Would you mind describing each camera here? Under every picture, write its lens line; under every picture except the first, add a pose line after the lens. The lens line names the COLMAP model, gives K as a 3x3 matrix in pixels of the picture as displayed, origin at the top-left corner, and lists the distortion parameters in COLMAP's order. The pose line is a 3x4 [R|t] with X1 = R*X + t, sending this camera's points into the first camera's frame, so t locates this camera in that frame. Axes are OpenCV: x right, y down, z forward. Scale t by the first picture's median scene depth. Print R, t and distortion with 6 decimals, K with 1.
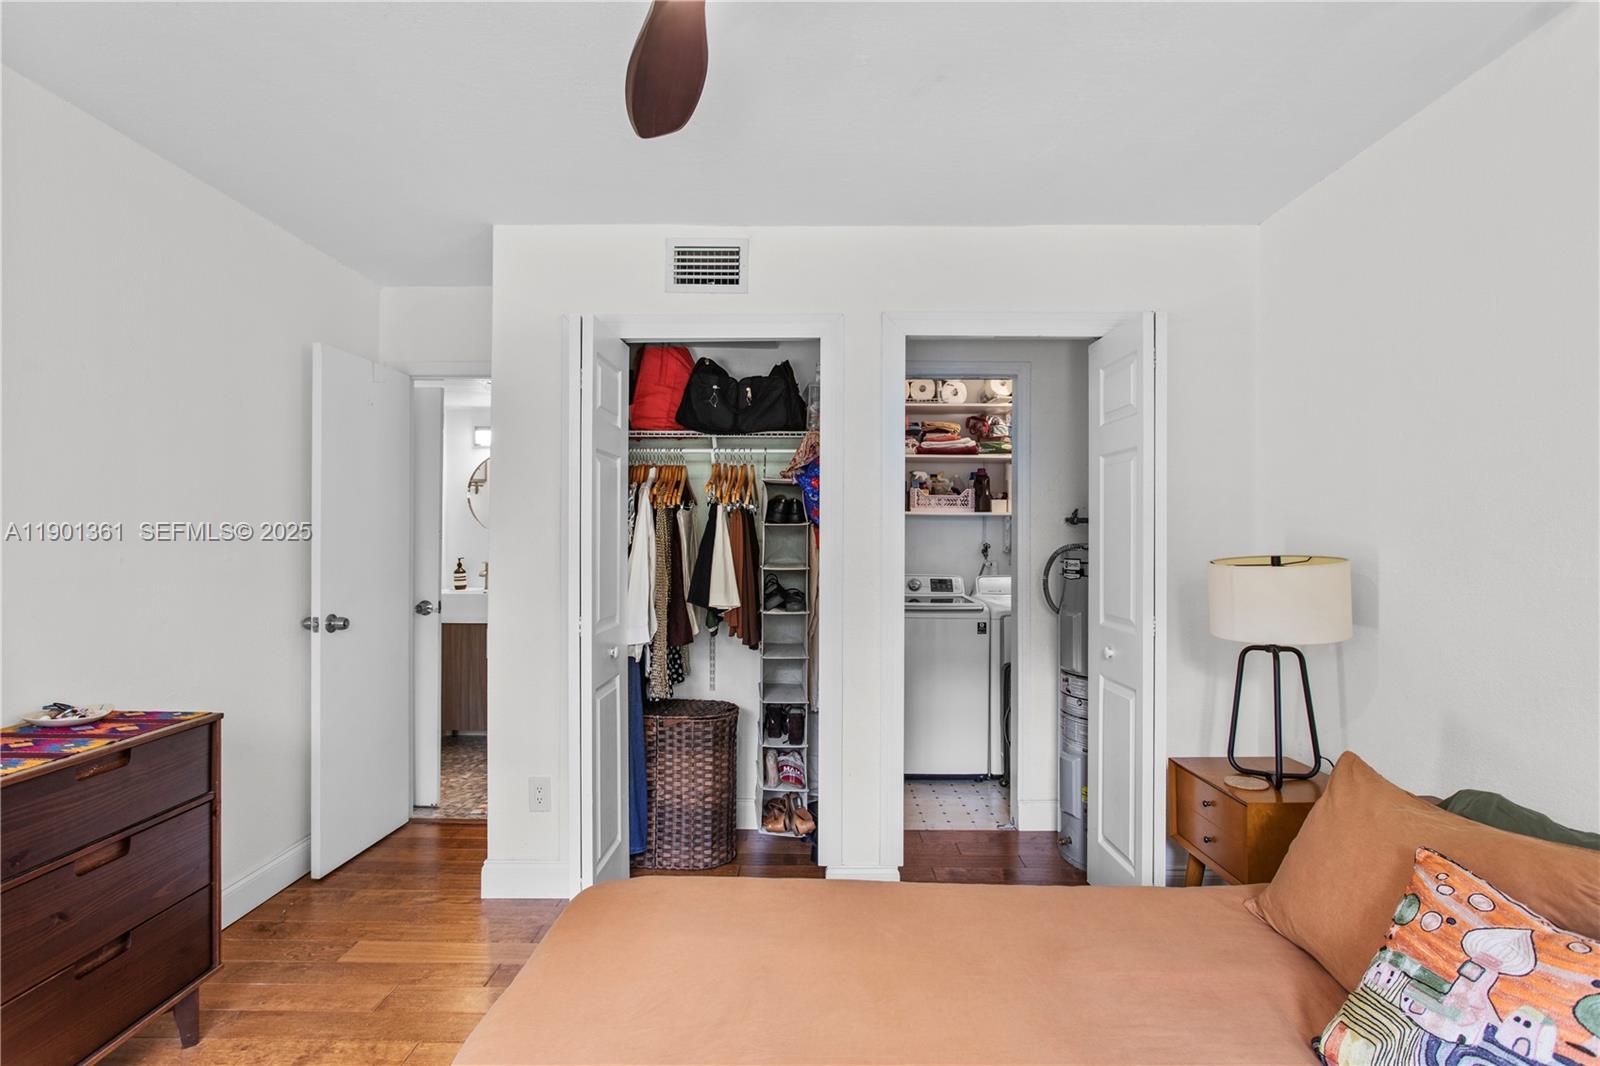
lens RADIAL K [[789.8, 0, 799.5], [0, 789.8, 537.5], [0, 0, 1]] dist [-0.015031, 0.007176]
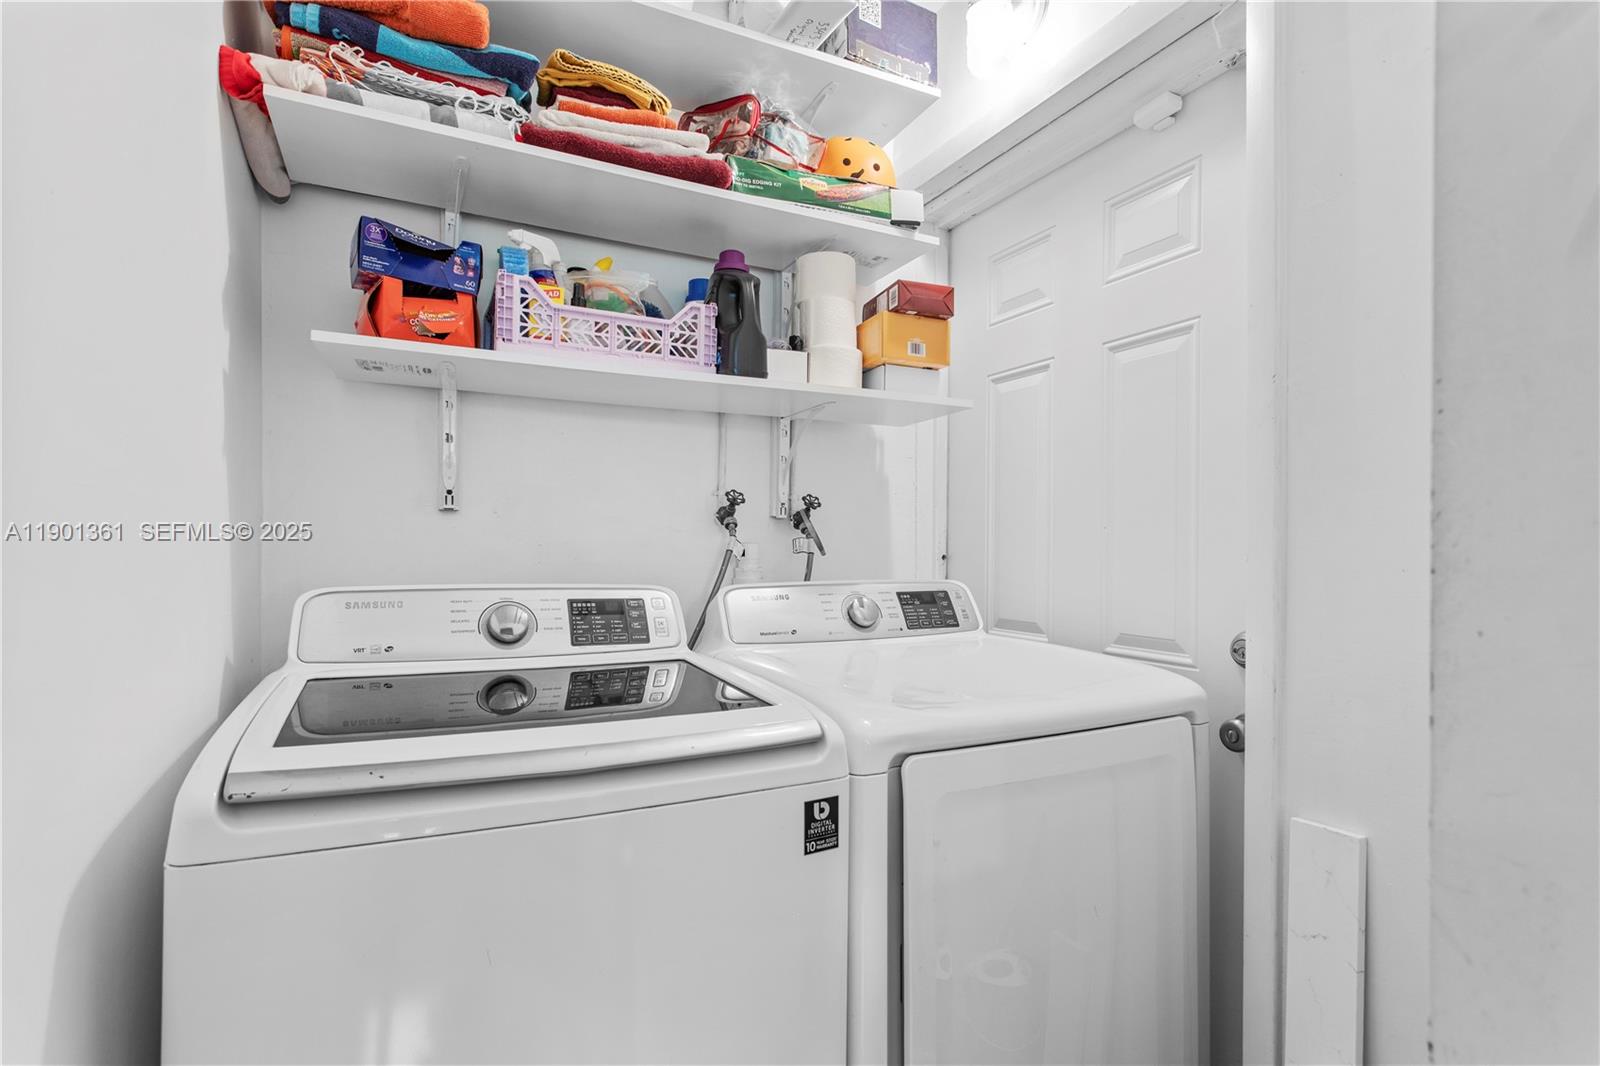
lens RADIAL K [[789.8, 0, 795.8], [0, 789.8, 535.5], [0, 0, 1]] dist [-0.015031, 0.007176]
pose [[0.892435, 0.007007, 0.451122, 0.110861], [-0.001078, 0.999910, -0.013399, 0.033153], [-0.451175, 0.011472, 0.892362, 0.709544]]
